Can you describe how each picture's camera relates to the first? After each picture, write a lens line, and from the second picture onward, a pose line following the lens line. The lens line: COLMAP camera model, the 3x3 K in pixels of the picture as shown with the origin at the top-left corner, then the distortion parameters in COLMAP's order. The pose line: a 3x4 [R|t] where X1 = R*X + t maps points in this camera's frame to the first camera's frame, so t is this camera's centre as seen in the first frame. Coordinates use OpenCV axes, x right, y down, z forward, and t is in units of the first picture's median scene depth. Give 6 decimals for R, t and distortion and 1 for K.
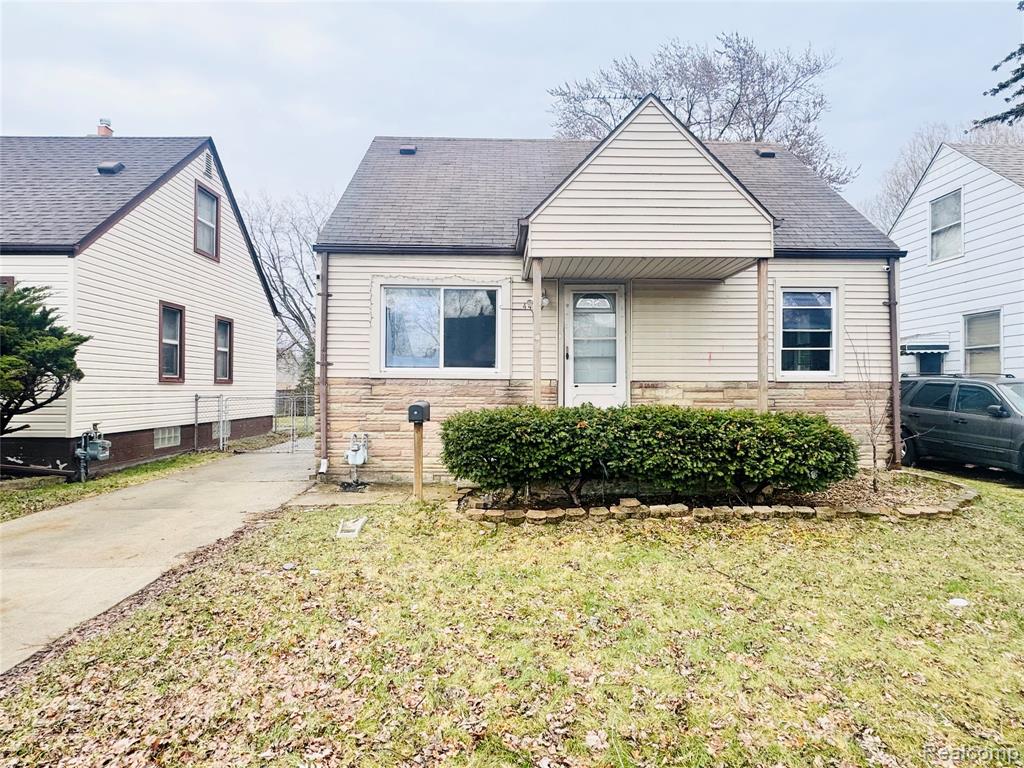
lens RADIAL K [[569.6, 0, 510.3], [0, 569.6, 382.6], [0, 0, 1]] dist [0.003503, -0.000021]
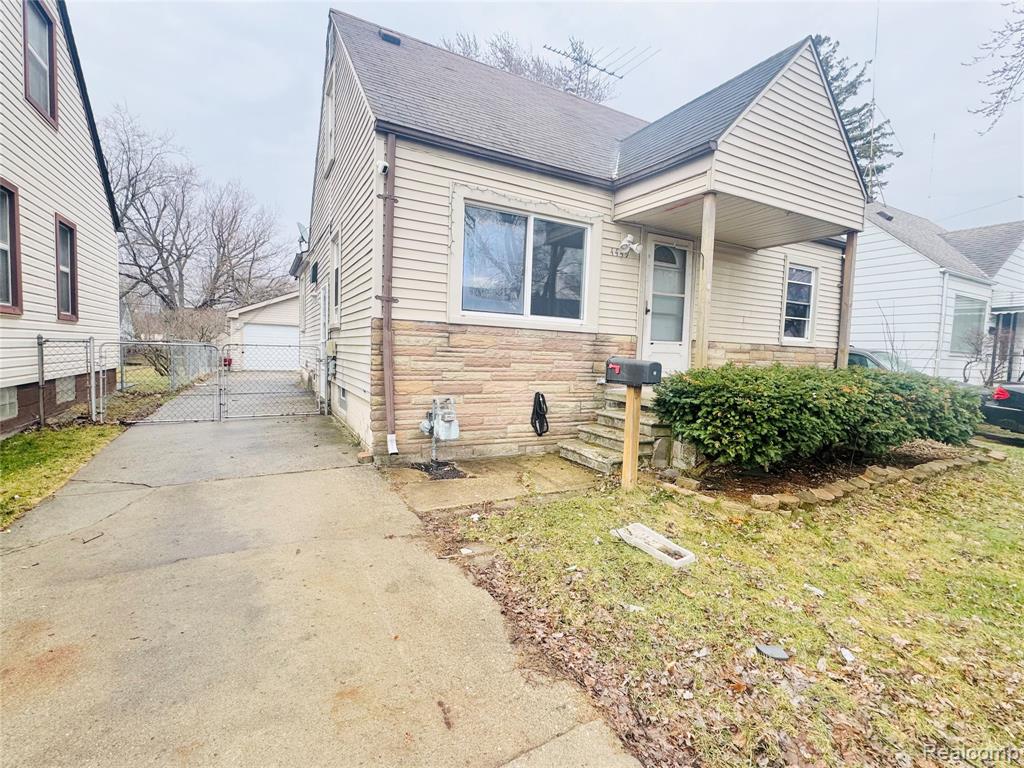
lens RADIAL K [[470.3, 0, 513.1], [0, 470.3, 384.9], [0, 0, 1]] dist [0.000013, 0.001070]
pose [[0.886399, -0.006768, 0.462873, -0.453029], [-0.035653, 0.995925, 0.082839, 0.018241], [-0.461547, -0.089931, 0.882545, 0.403151]]
